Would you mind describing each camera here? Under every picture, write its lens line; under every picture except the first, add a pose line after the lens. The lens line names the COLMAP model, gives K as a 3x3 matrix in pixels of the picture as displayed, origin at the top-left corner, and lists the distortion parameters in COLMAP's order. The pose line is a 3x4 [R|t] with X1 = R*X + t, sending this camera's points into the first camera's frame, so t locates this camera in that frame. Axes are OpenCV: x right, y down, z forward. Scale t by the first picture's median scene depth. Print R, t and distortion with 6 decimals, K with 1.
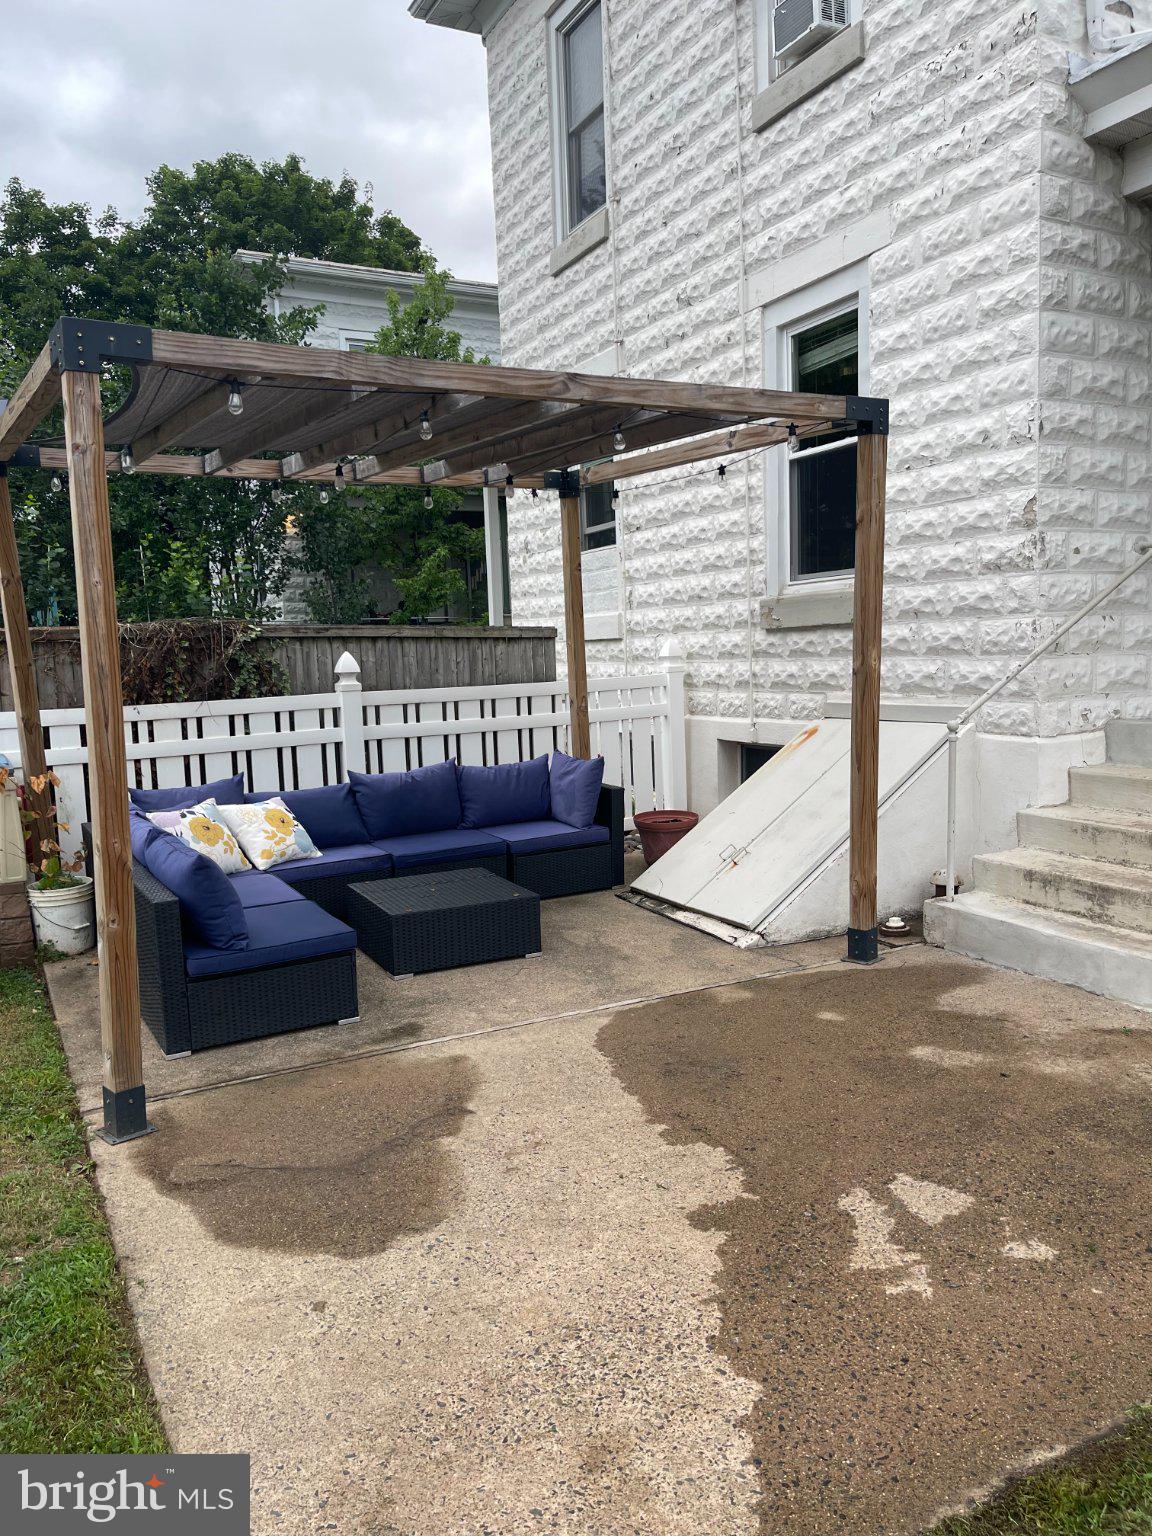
lens RADIAL K [[1158.5, 0, 586.1], [0, 1158.5, 777.7], [0, 0, 1]] dist [0.052703, -0.063188]
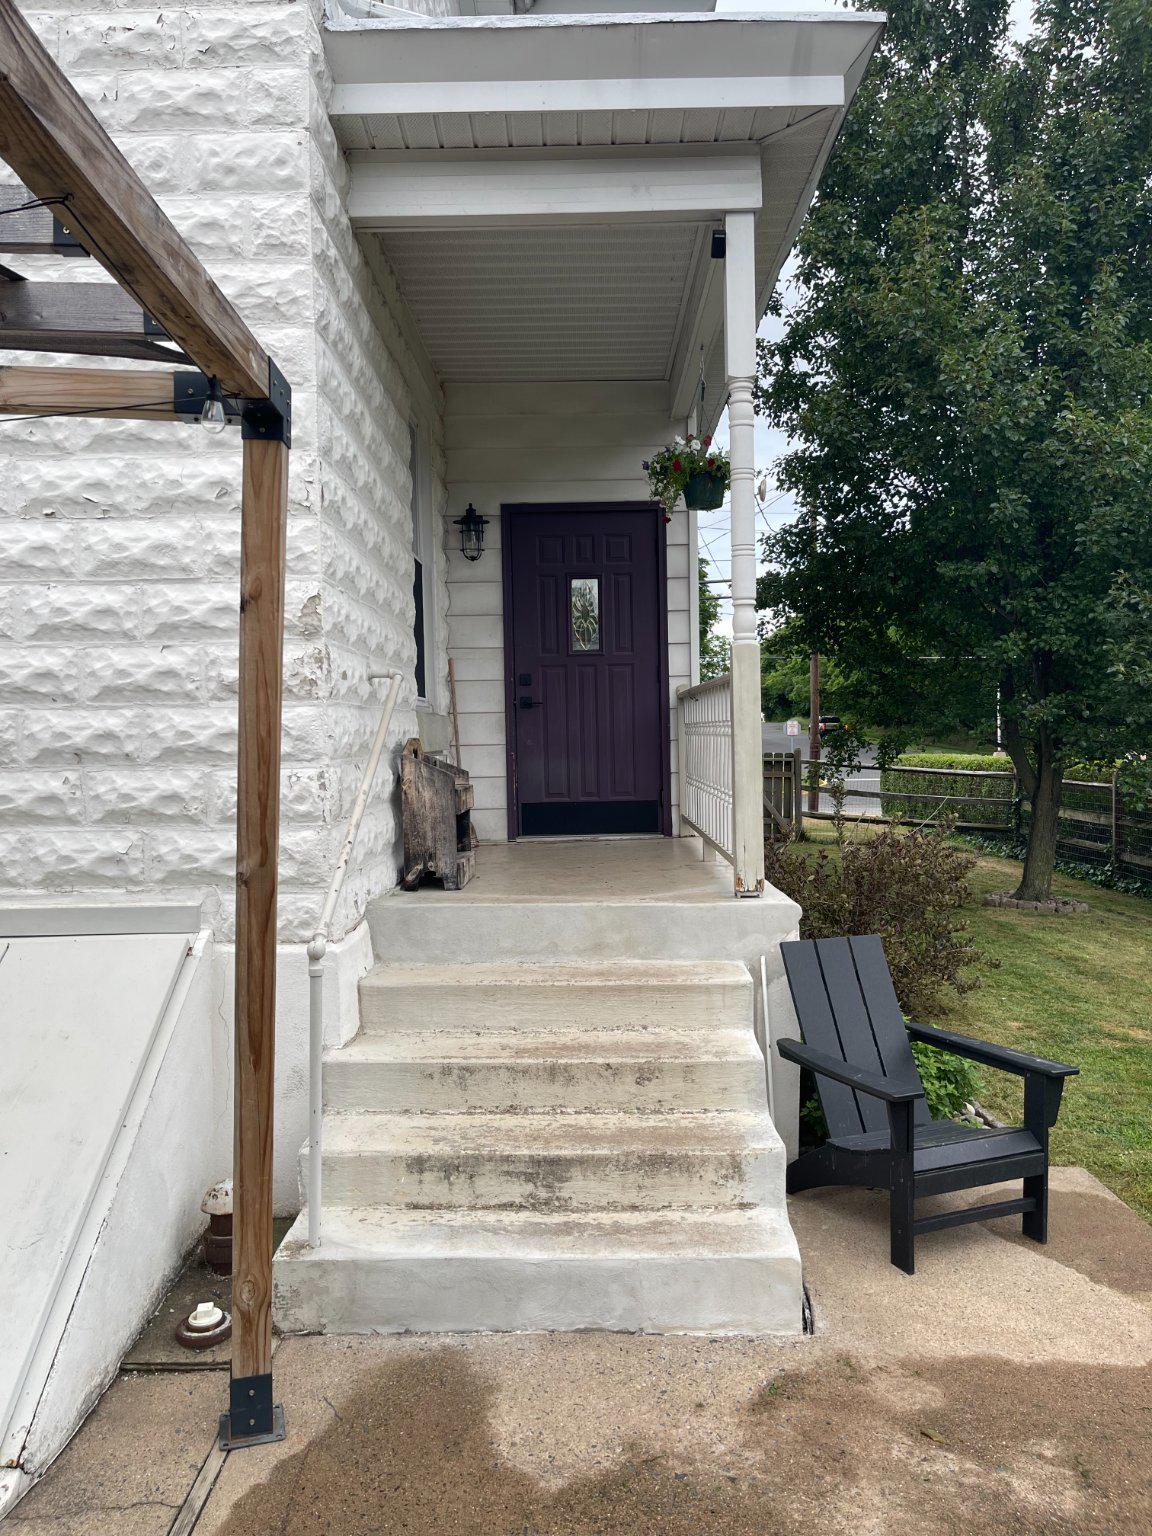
lens RADIAL K [[1158.5, 0, 571.8], [0, 1158.5, 769.2], [0, 0, 1]] dist [0.052703, -0.063188]
pose [[0.467549, -0.003613, 0.883960, -0.146311], [0.095789, 0.994310, -0.046601, -0.091643], [-0.878762, 0.106461, 0.465234, 0.559471]]
